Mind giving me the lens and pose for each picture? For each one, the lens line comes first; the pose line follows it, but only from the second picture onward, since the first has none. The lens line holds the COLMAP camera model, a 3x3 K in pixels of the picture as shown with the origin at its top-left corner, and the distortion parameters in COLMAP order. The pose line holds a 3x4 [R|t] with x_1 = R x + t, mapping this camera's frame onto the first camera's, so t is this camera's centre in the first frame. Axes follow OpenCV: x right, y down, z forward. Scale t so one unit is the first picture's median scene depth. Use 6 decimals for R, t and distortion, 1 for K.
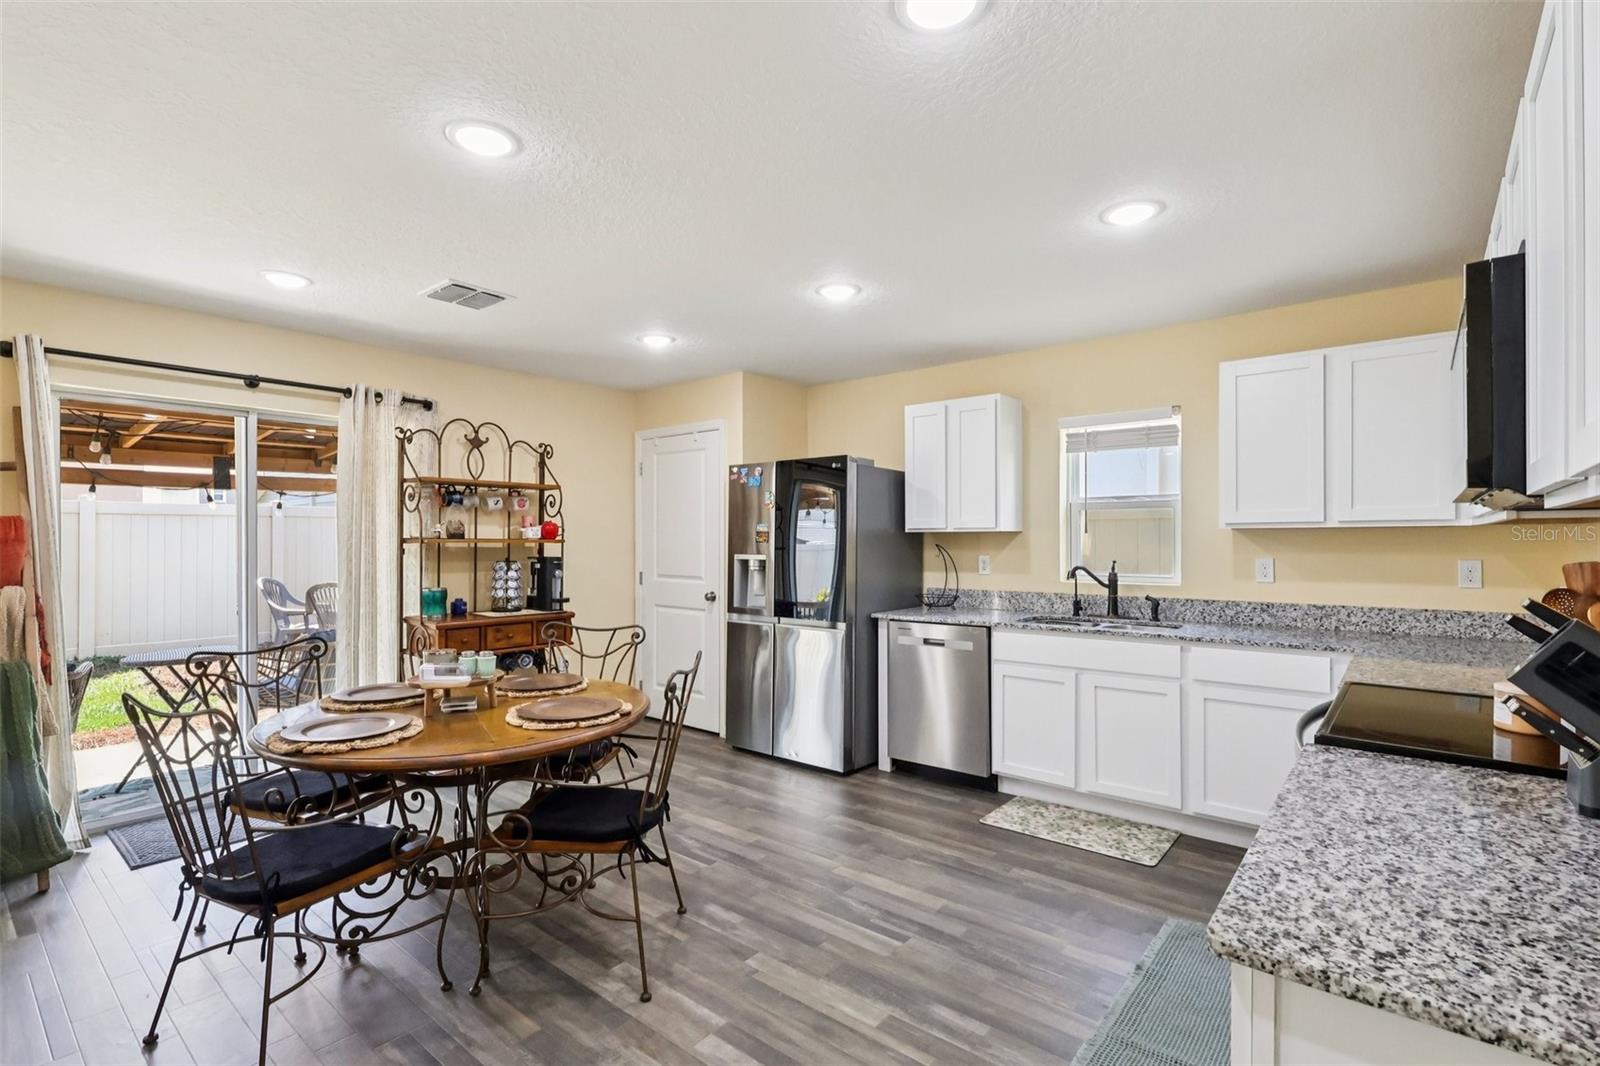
lens RADIAL K [[751.7, 0, 796.4], [0, 751.7, 542.5], [0, 0, 1]] dist [-0.000483, 0.000832]
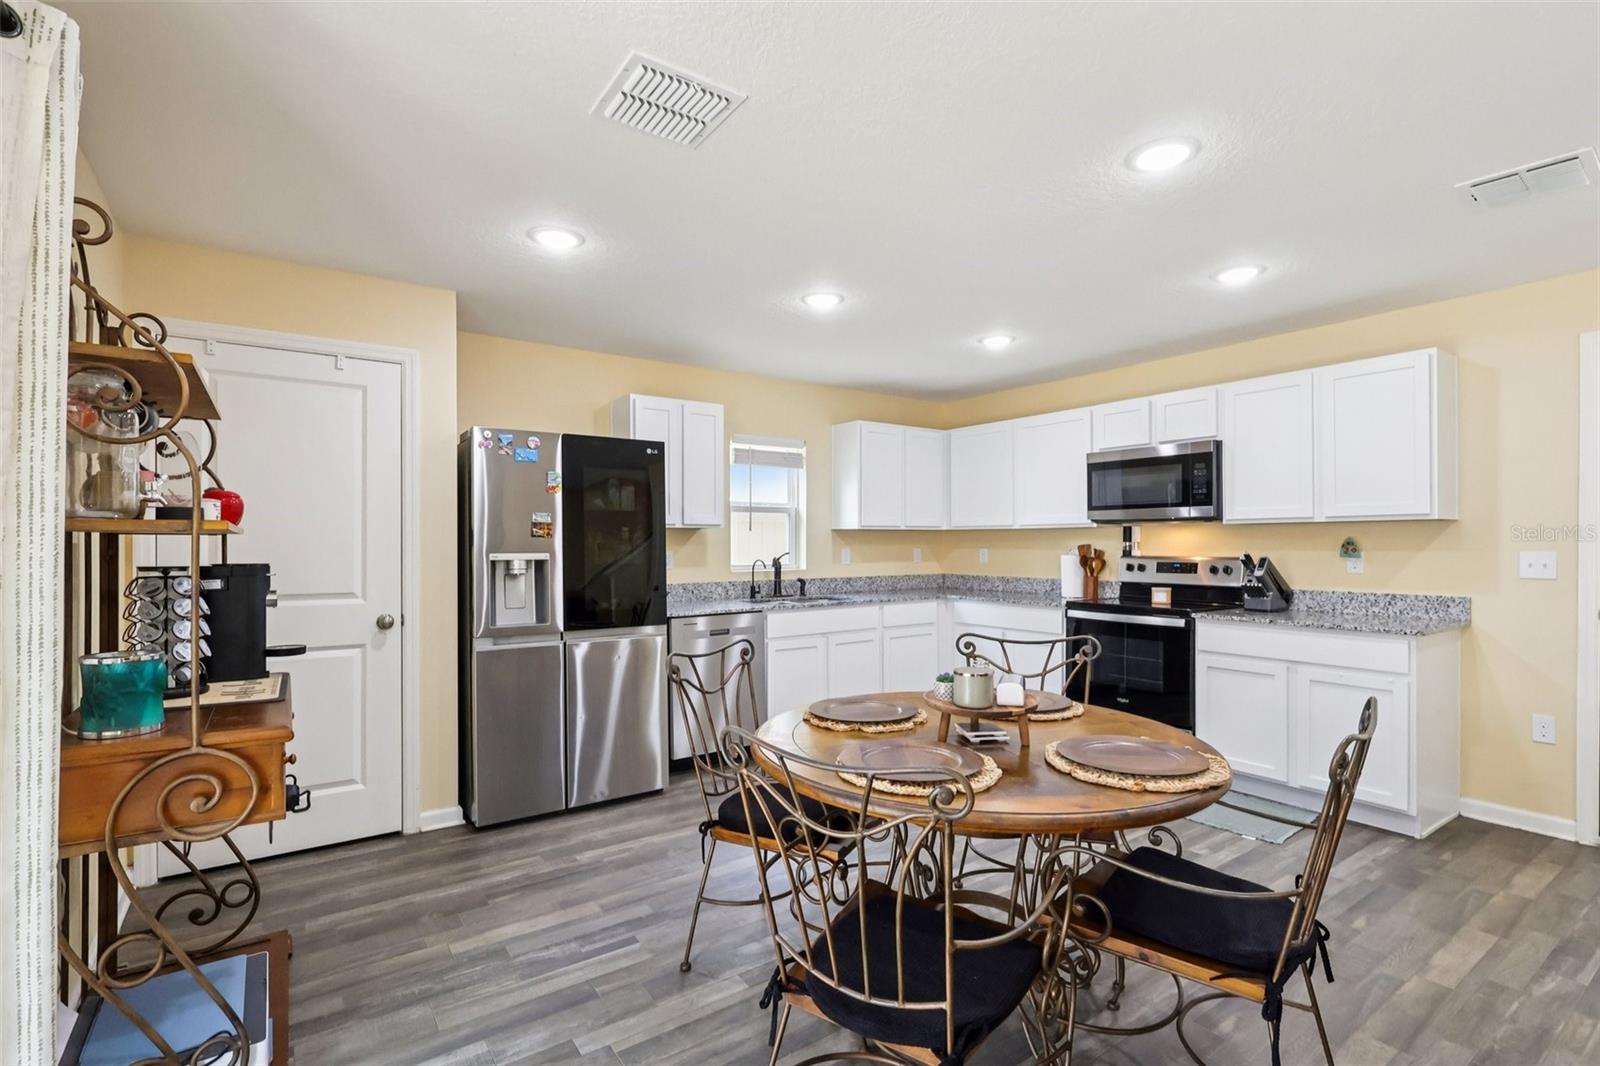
lens RADIAL K [[751.7, 0, 798.3], [0, 751.7, 548.6], [0, 0, 1]] dist [-0.000483, 0.000832]
pose [[0.256693, -0.005913, 0.966475, -0.923758], [0.005821, 0.999973, 0.004572, 0.012848], [-0.966475, 0.004452, 0.256721, 0.717844]]
